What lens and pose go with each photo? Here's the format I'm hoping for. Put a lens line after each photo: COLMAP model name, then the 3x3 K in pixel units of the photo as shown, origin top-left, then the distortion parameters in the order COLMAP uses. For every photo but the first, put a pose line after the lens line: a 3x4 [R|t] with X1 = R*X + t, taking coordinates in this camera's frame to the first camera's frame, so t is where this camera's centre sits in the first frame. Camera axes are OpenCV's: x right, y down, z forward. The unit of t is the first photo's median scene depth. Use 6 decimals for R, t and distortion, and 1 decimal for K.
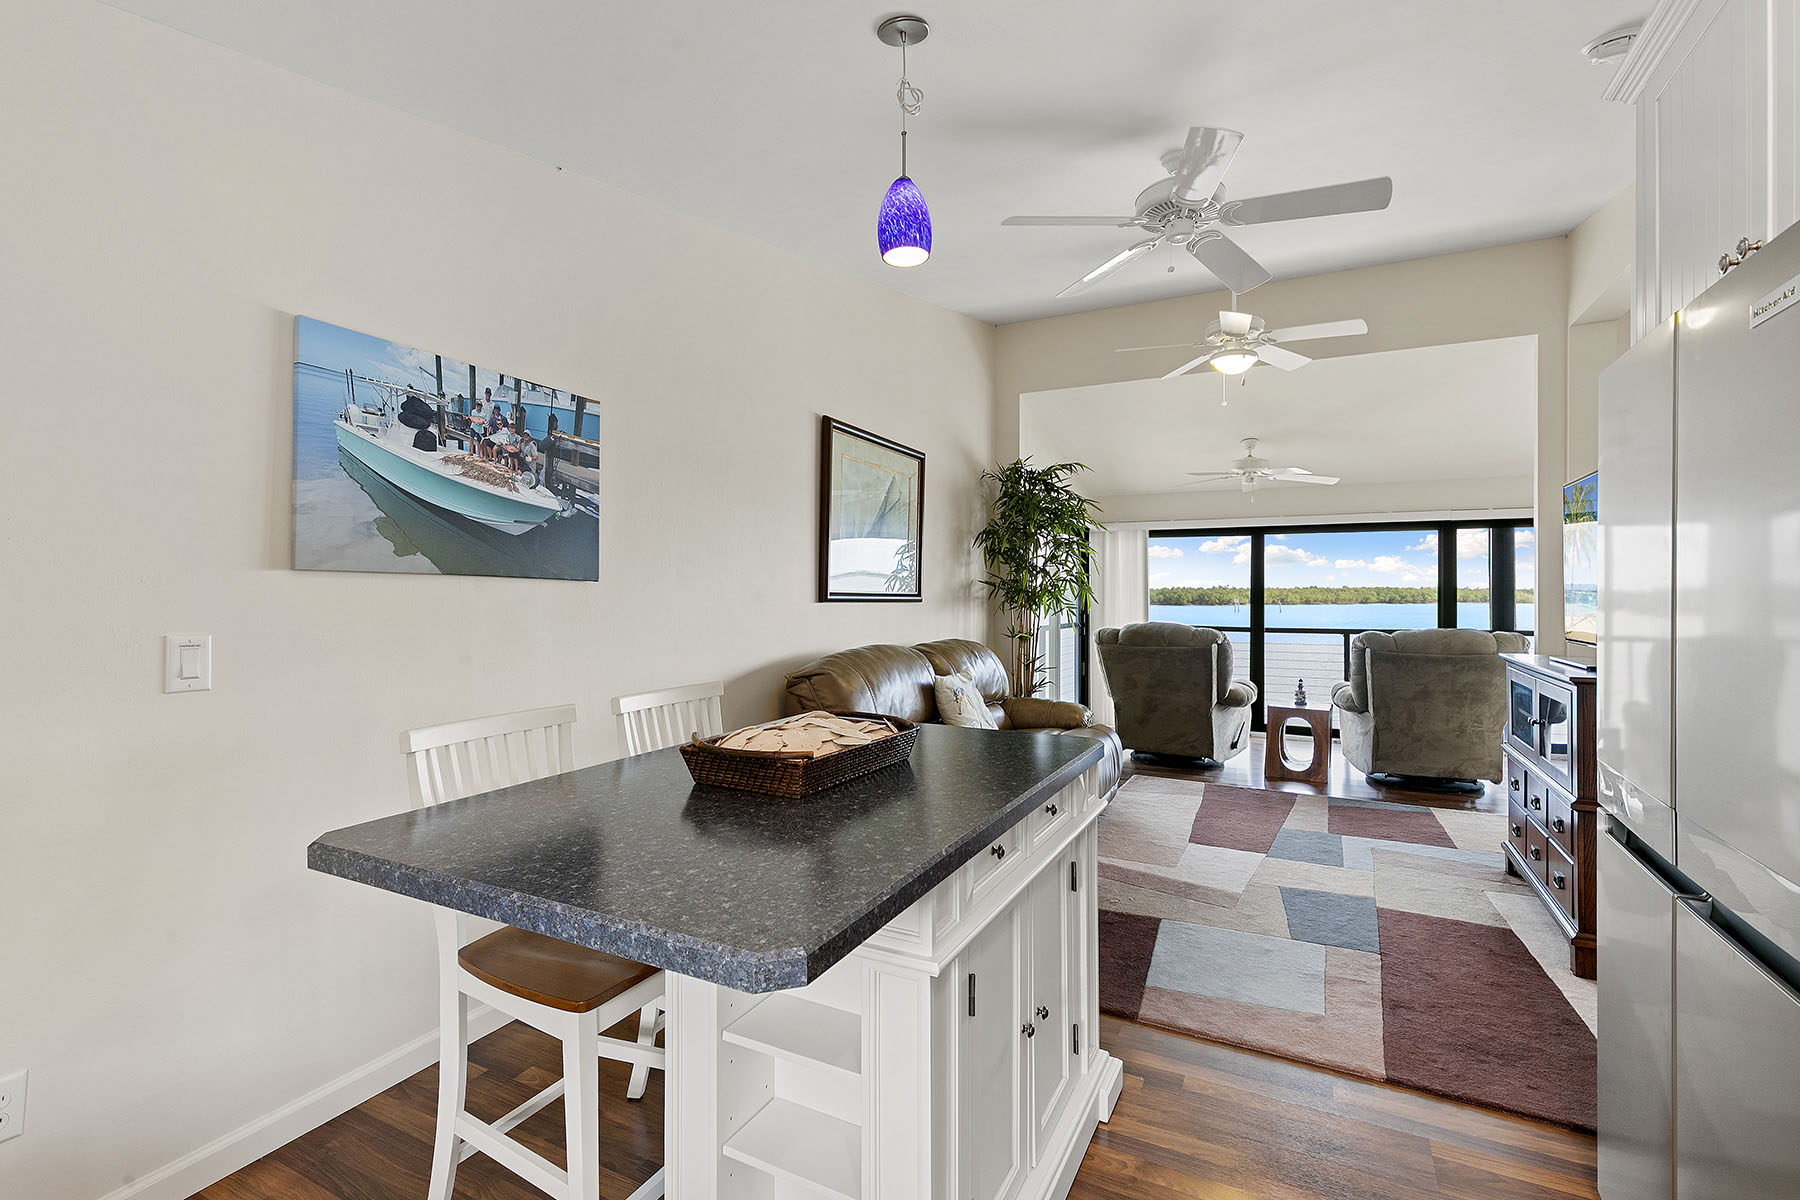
lens RADIAL K [[809.8, 0, 902.0], [0, 809.8, 589.1], [0, 0, 1]] dist [0.009446, -0.002739]
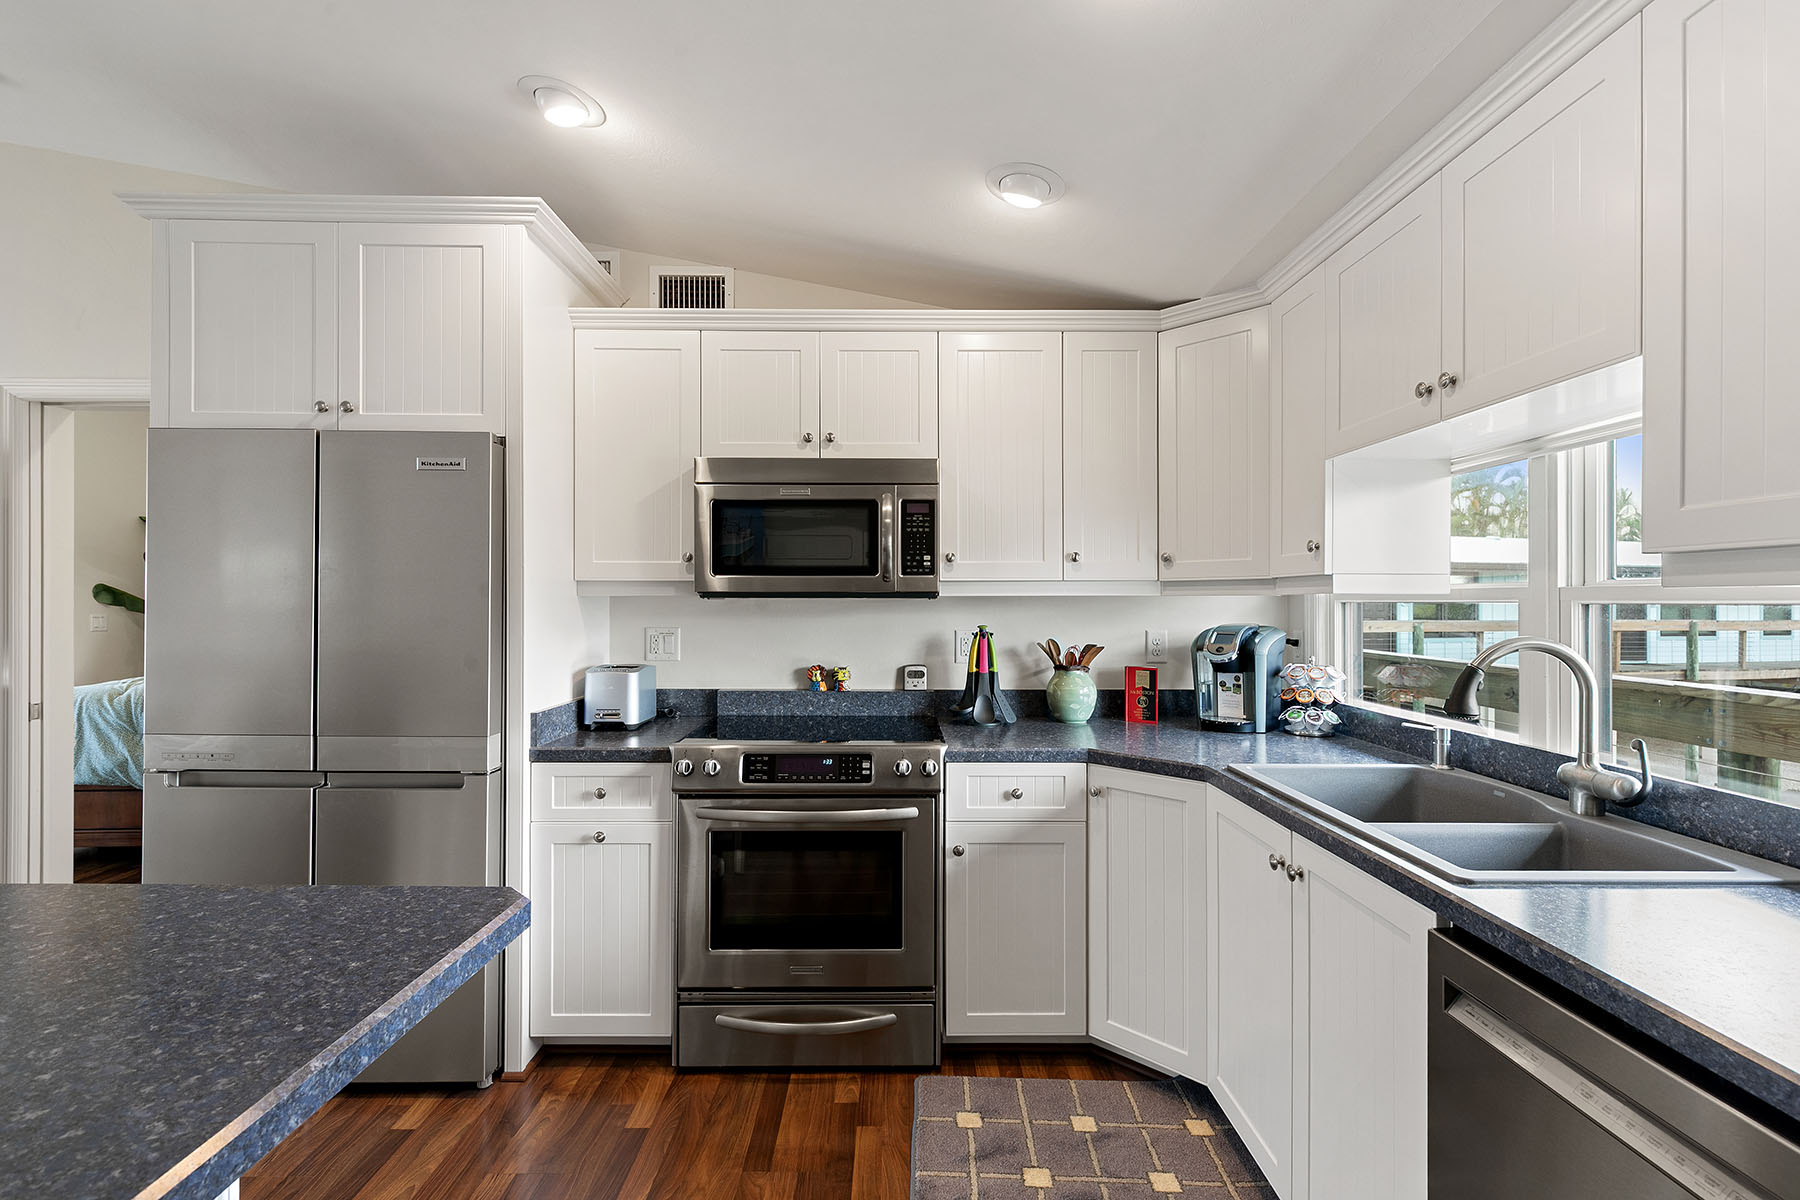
lens RADIAL K [[809.8, 0, 901.3], [0, 809.8, 600.8], [0, 0, 1]] dist [0.009446, -0.002739]
pose [[-0.462350, -0.001502, 0.886696, -0.291030], [-0.006156, 0.999980, -0.001516, -0.000615], [-0.886676, -0.006159, -0.462350, 0.200528]]
